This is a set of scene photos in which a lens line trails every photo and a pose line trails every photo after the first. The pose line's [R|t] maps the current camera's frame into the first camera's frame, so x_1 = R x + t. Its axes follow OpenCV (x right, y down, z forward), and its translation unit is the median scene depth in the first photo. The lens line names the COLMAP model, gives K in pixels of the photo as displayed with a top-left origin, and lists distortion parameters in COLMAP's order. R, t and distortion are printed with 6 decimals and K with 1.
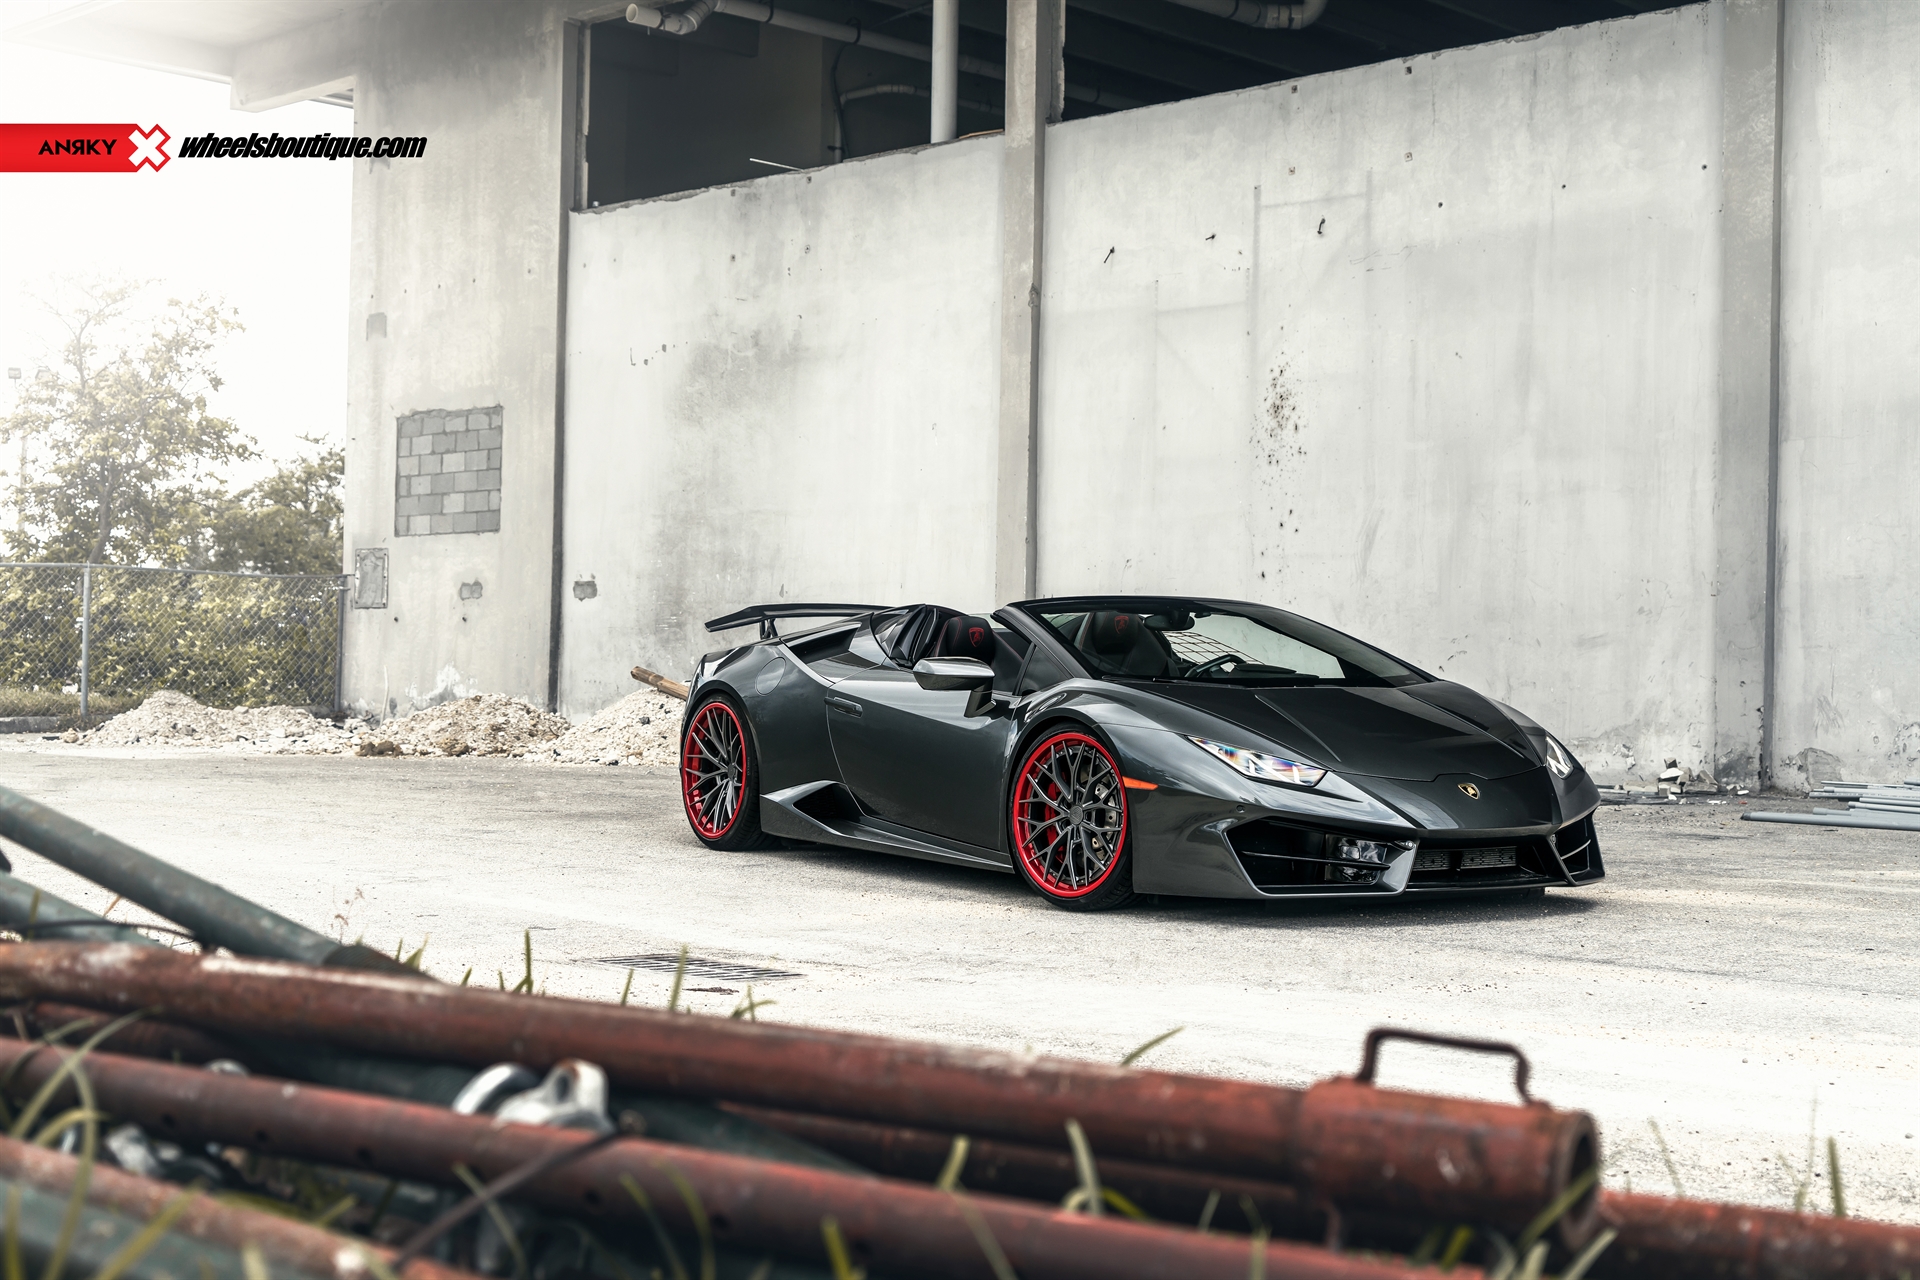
lens RADIAL K [[2503.9, 0, 981.9], [0, 2503.9, 616.6], [0, 0, 1]] dist [0.022409, 0.070793]
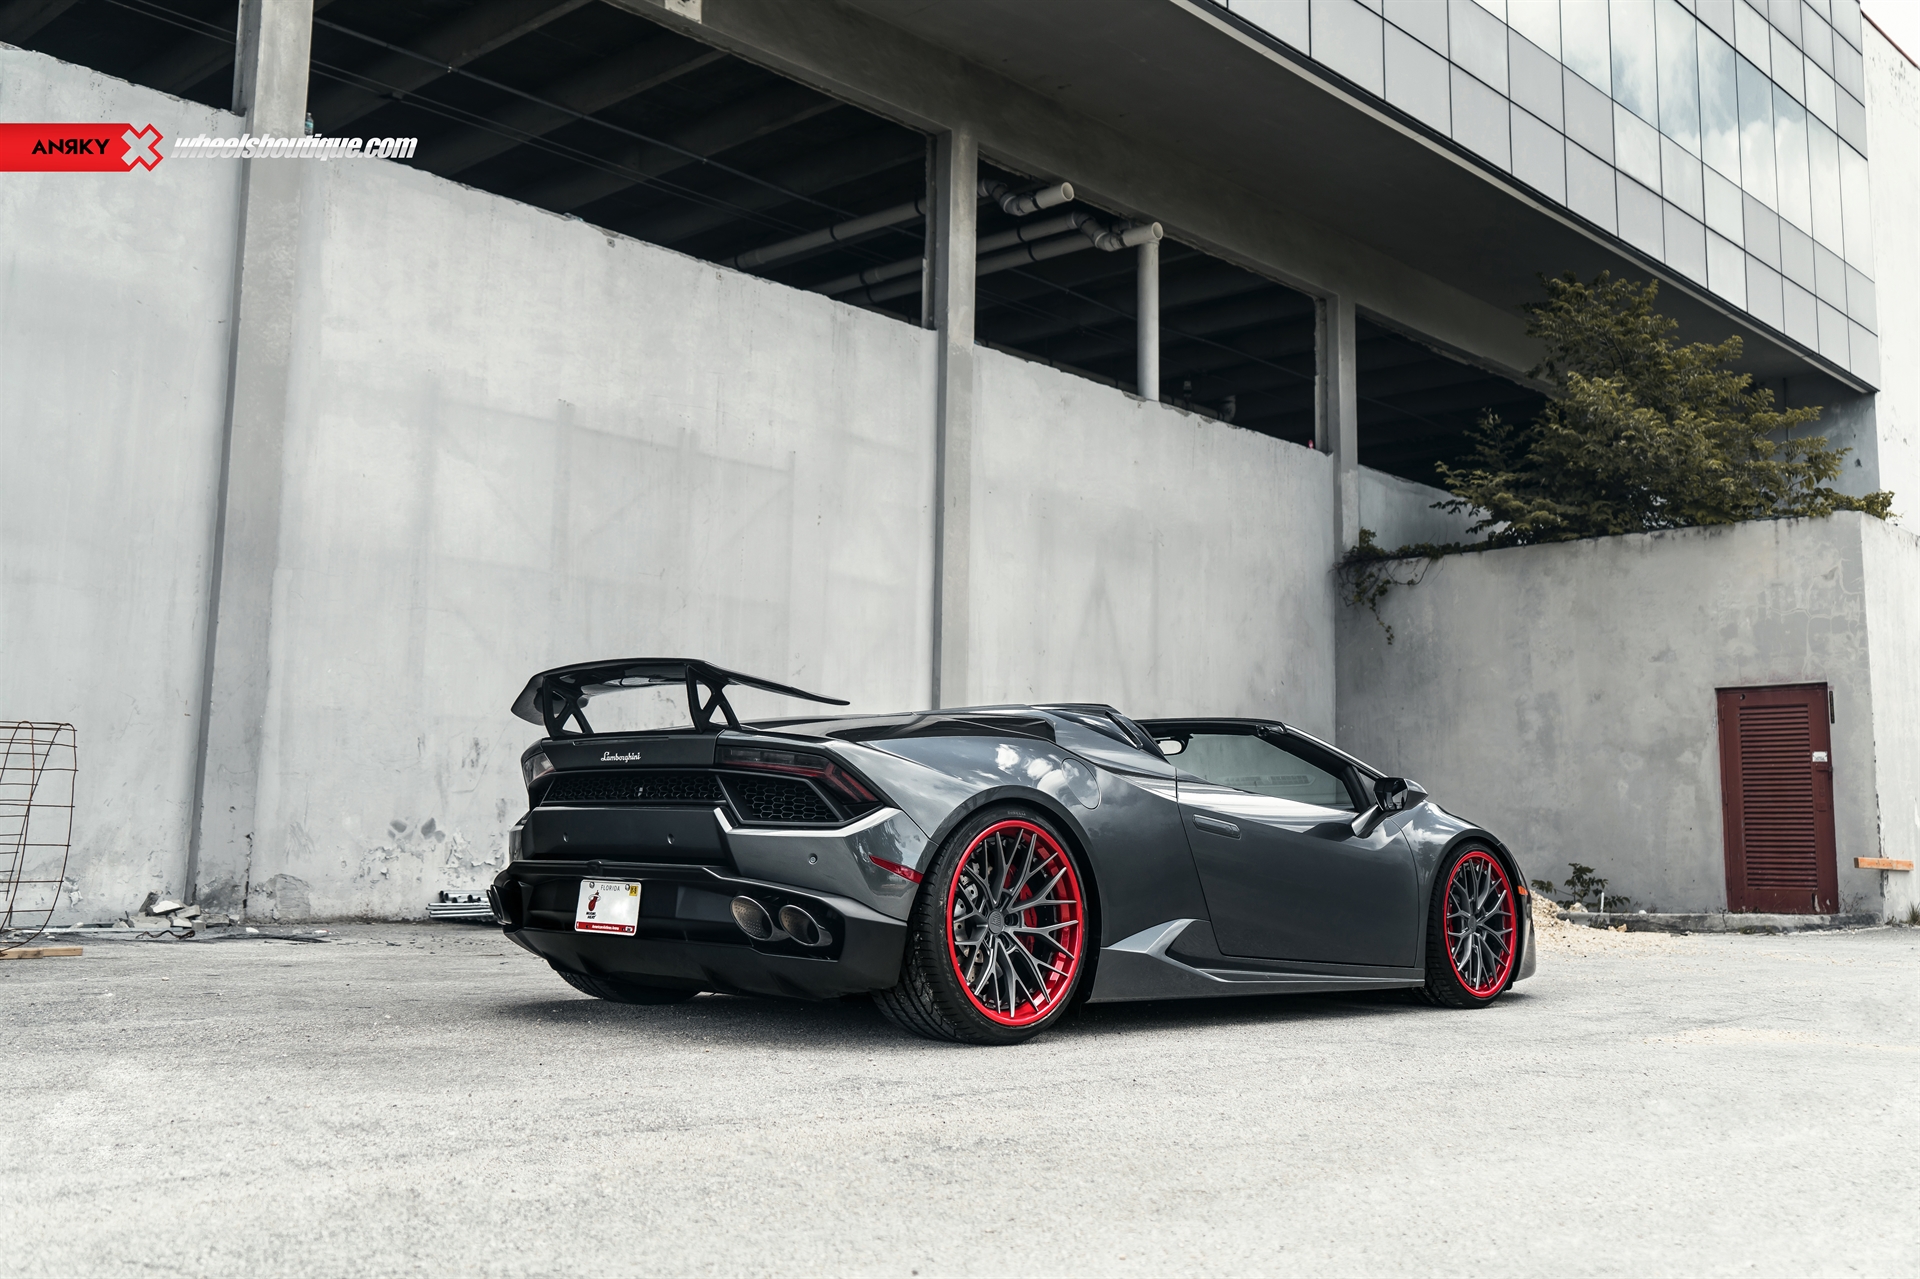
lens RADIAL K [[1870.9, 0, 972.8], [0, 1870.9, 595.4], [0, 0, 1]] dist [0.002541, 0.017098]
pose [[-0.016370, 0.125052, 0.992015, -0.381894], [-0.030981, 0.991608, -0.125512, 0.023905], [-0.999386, -0.032788, -0.012358, 0.648187]]
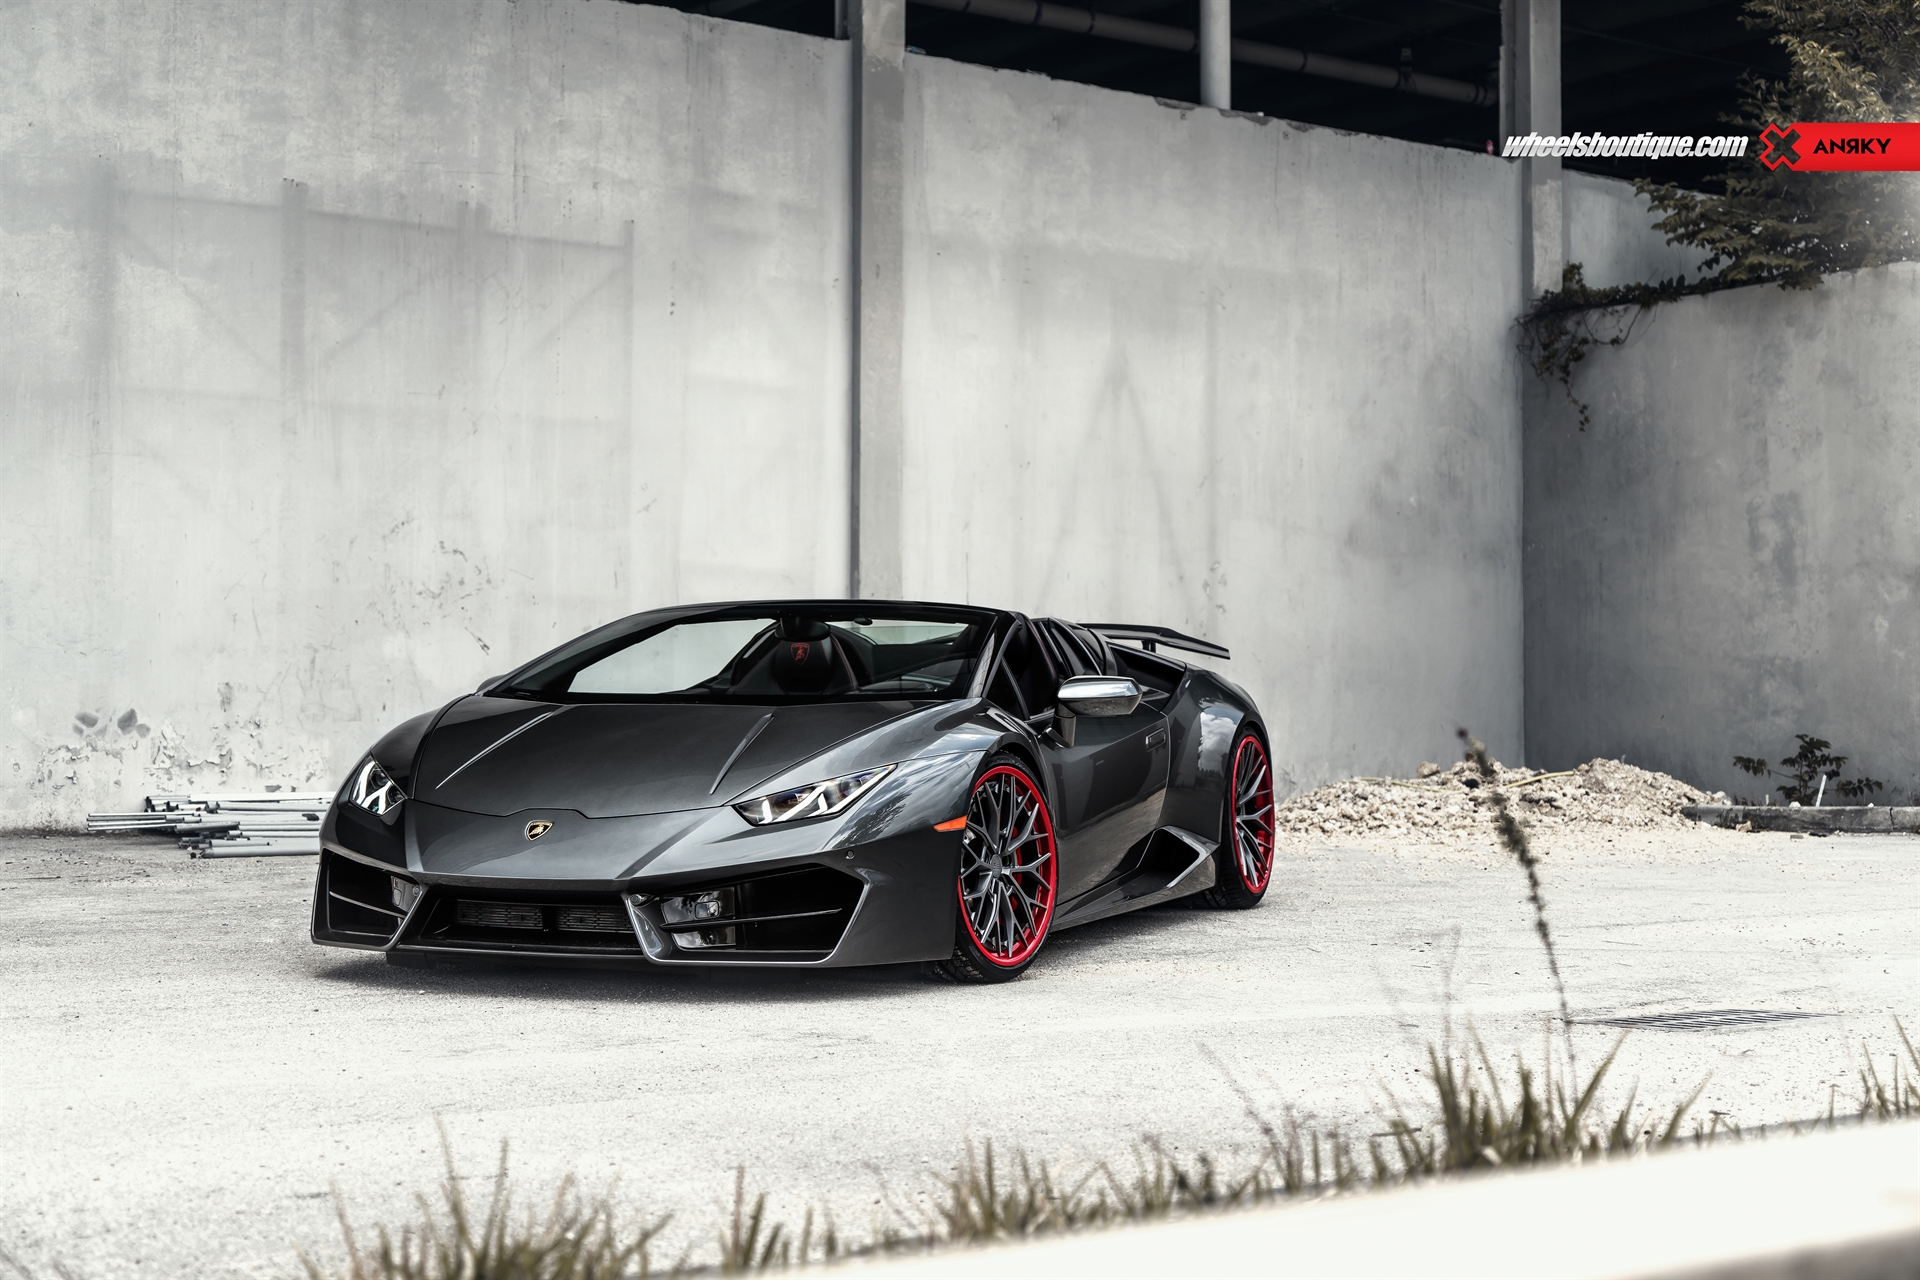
lens RADIAL K [[2710.0, 0, 956.1], [0, 2710.0, 599.2], [0, 0, 1]] dist [0.015737, 0.111832]
pose [[0.174413, 0.023942, 0.984381, -0.453214], [-0.014255, 0.999661, -0.021788, 0.005570], [-0.984569, -0.010232, 0.174695, 0.441961]]
